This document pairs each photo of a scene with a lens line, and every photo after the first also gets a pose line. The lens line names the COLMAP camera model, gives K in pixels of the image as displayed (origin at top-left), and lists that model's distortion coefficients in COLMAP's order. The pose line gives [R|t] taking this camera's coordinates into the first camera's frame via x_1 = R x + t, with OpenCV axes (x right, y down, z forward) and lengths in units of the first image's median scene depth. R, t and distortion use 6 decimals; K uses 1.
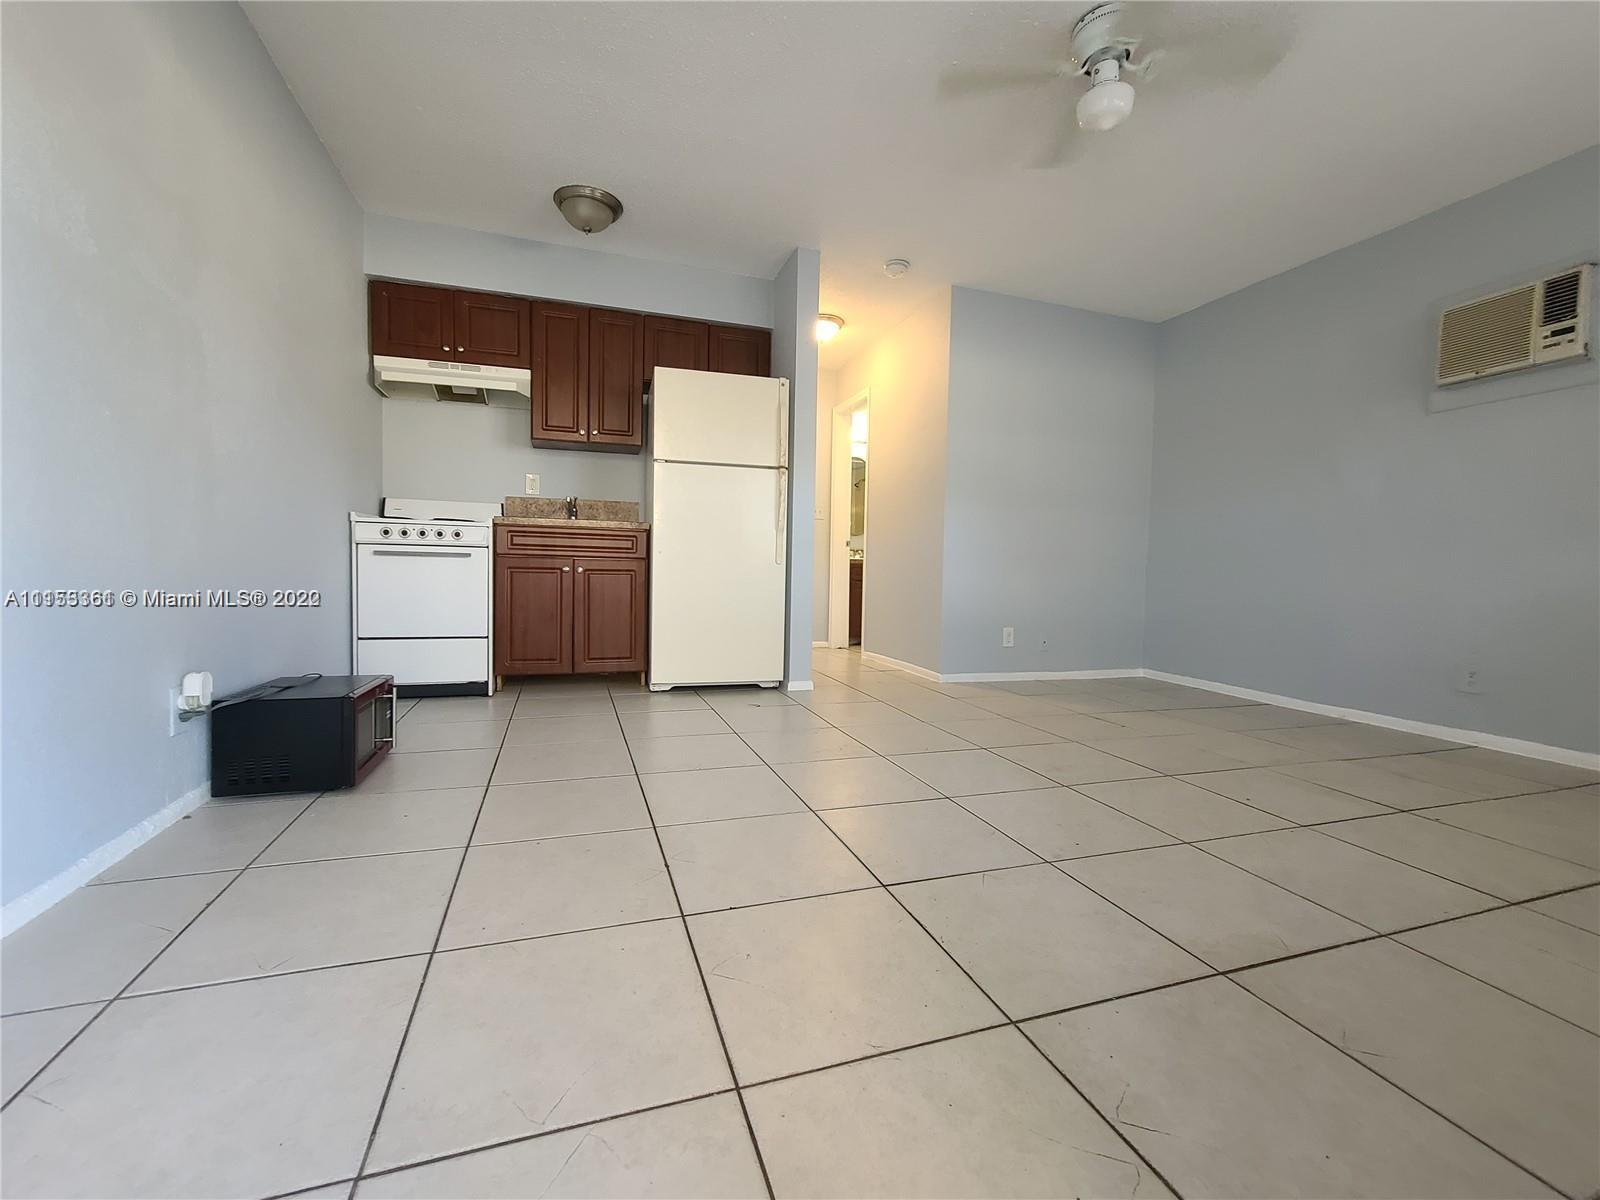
lens RADIAL K [[657.6, 0, 788.3], [0, 657.6, 596.9], [0, 0, 1]] dist [-0.002825, -0.000136]
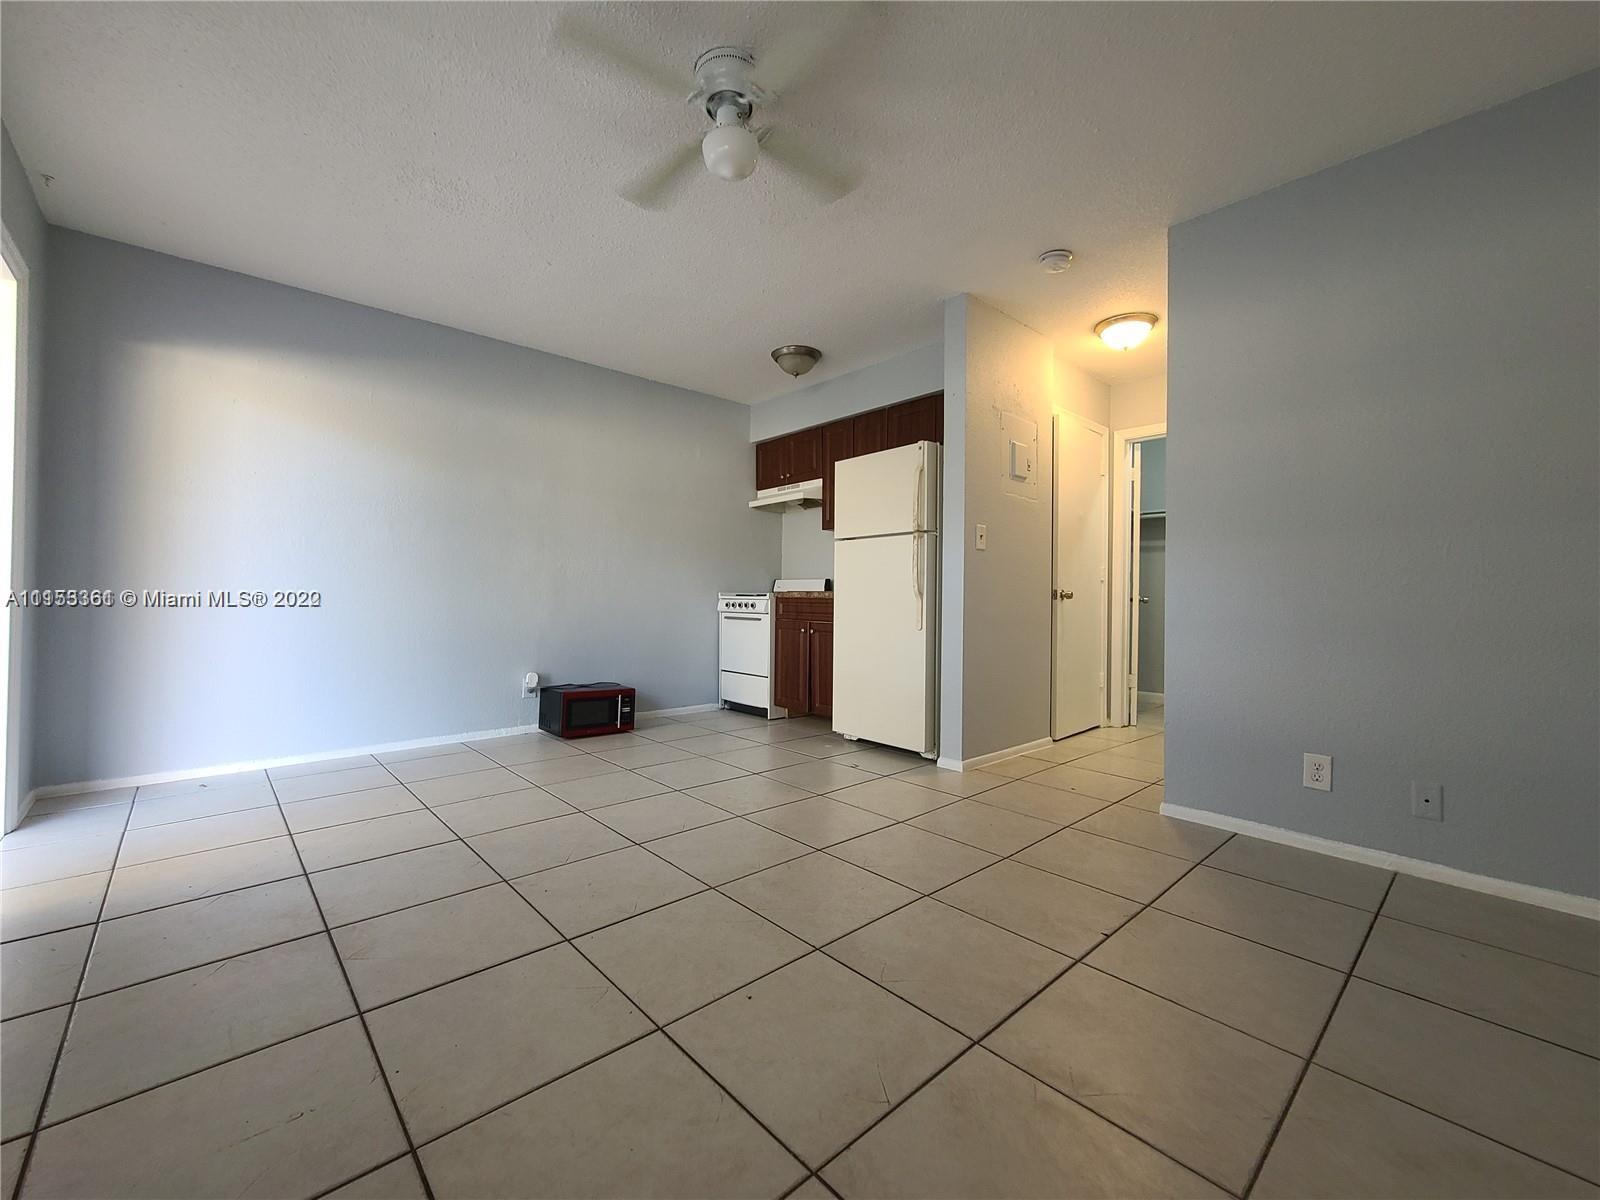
lens RADIAL K [[657.6, 0, 788.3], [0, 657.6, 596.9], [0, 0, 1]] dist [-0.002825, -0.000136]
pose [[0.398373, -0.020225, -0.917000, 0.840403], [-0.047689, 0.997948, -0.042728, -0.051054], [0.915983, 0.060752, 0.396591, 0.458665]]
